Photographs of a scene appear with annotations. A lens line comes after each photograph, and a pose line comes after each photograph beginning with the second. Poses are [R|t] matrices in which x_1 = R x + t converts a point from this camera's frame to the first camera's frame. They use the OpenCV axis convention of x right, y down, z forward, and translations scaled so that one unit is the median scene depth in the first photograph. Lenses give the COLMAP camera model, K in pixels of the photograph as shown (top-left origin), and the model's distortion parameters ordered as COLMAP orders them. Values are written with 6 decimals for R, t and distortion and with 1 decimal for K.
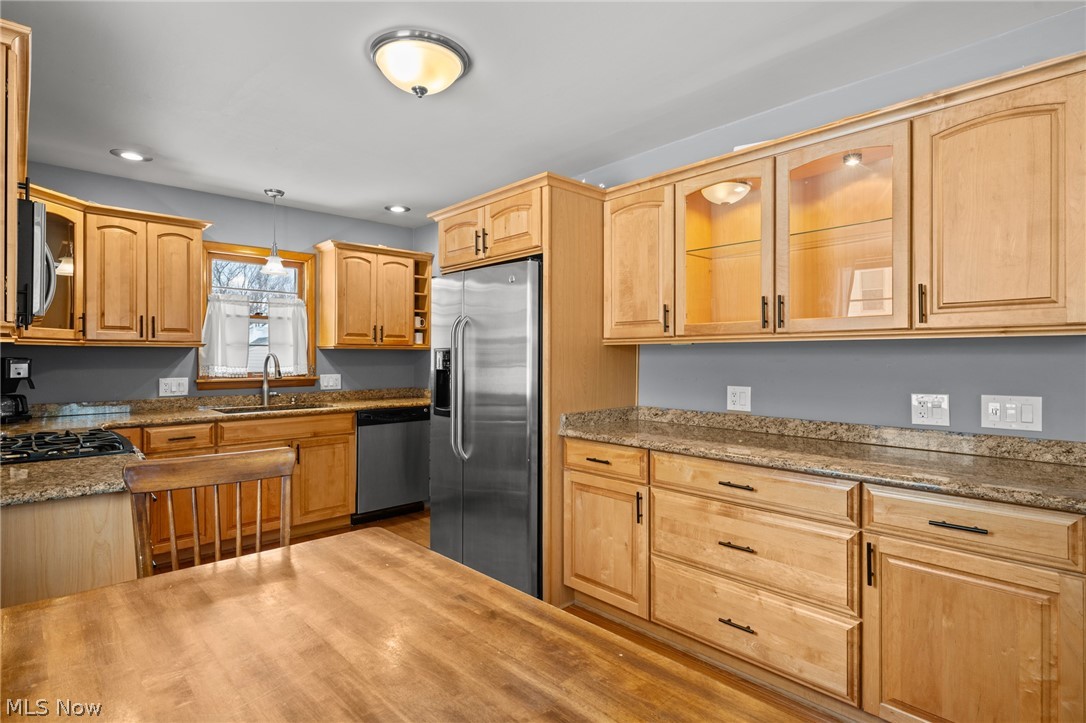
lens RADIAL K [[546.8, 0, 542.8], [0, 546.8, 355.2], [0, 0, 1]] dist [-0.000700, -0.000581]
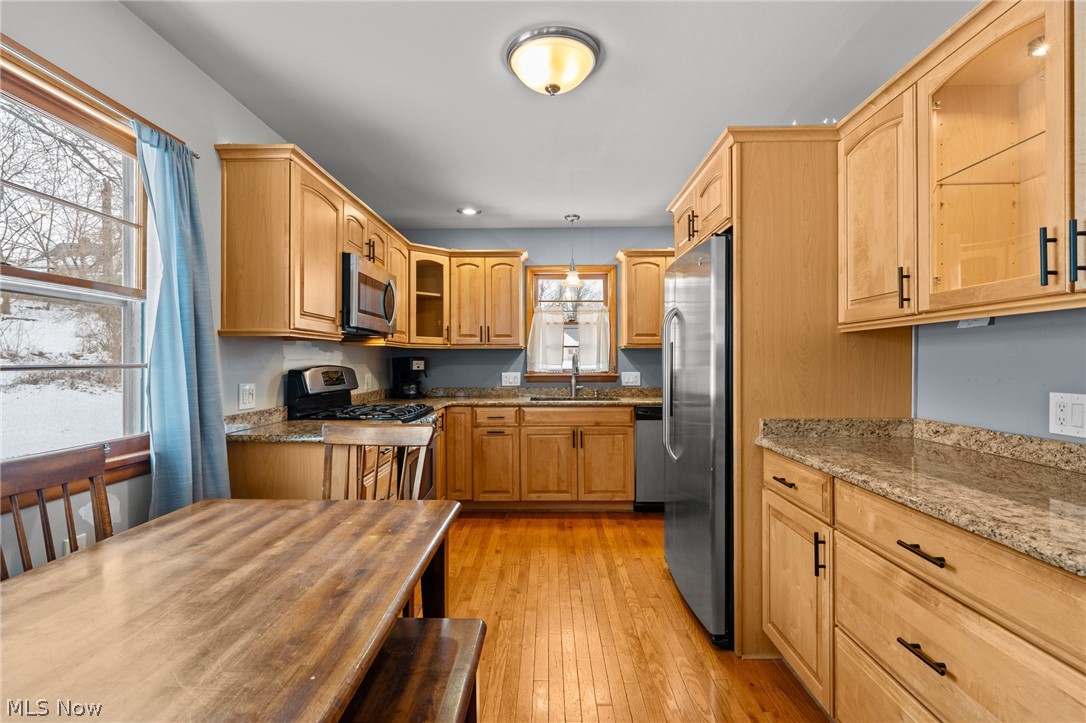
lens RADIAL K [[506.6, 0, 541.3], [0, 506.6, 360.0], [0, 0, 1]] dist [0.000484, -0.001631]
pose [[0.722019, -0.004647, -0.691858, 0.307188], [0.004634, 0.999987, -0.001881, 0.019336], [0.691858, -0.001848, 0.722031, 0.221762]]
